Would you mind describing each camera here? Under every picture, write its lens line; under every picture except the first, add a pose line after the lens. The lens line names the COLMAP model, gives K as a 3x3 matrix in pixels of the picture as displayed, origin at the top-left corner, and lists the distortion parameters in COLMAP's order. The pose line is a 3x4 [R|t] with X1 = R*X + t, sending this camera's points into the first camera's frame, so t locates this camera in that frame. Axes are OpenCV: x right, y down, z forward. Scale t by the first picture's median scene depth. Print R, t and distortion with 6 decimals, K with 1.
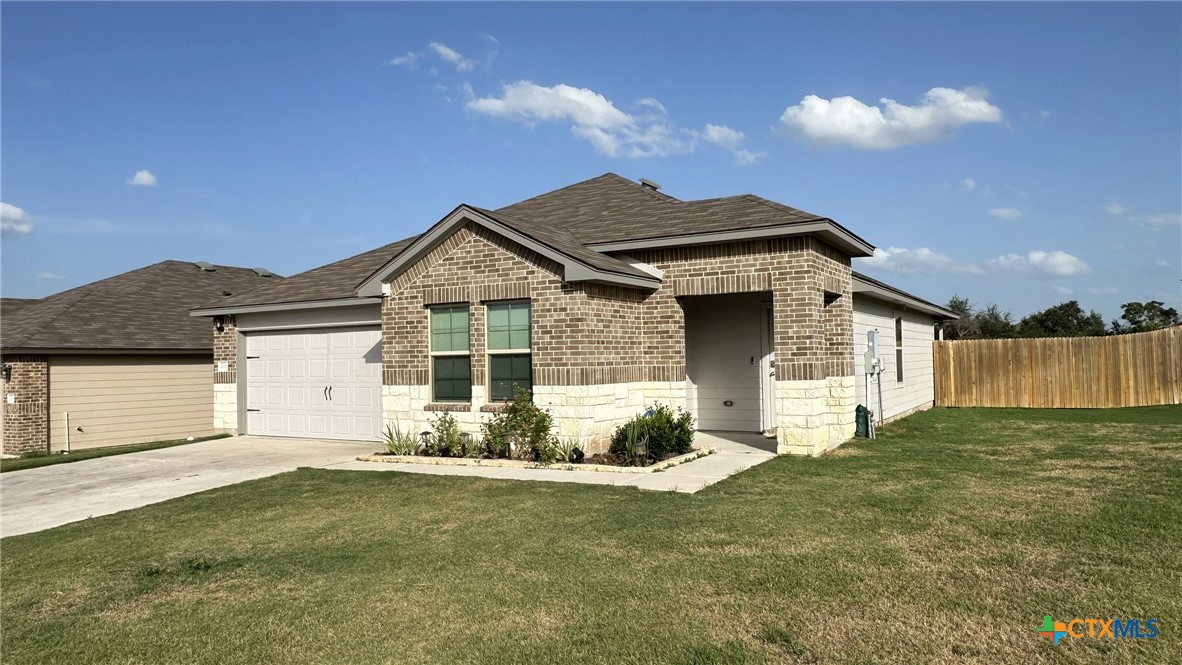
lens RADIAL K [[801.3, 0, 592.2], [0, 801.3, 337.9], [0, 0, 1]] dist [0.003945, 0.001224]
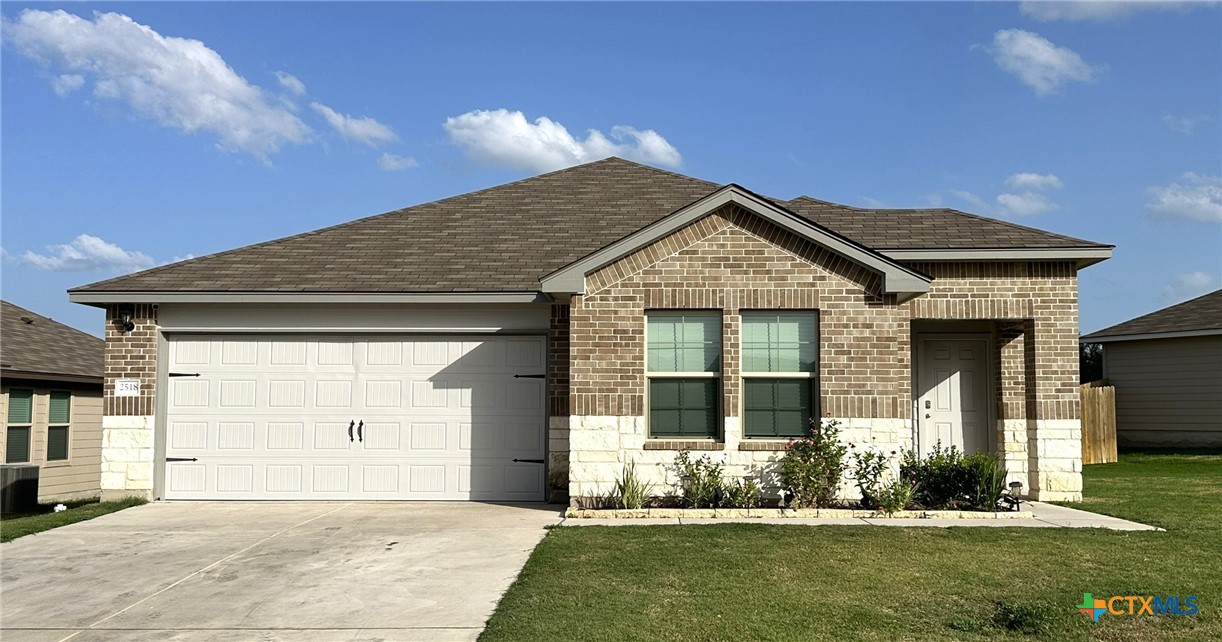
lens RADIAL K [[1107.4, 0, 610.7], [0, 1107.4, 327.3], [0, 0, 1]] dist [0.086195, -0.000771]
pose [[0.888371, 0.060335, 0.455145, -0.741879], [-0.034047, 0.997255, -0.065745, 0.047251], [-0.457862, 0.042909, 0.887987, 0.094378]]
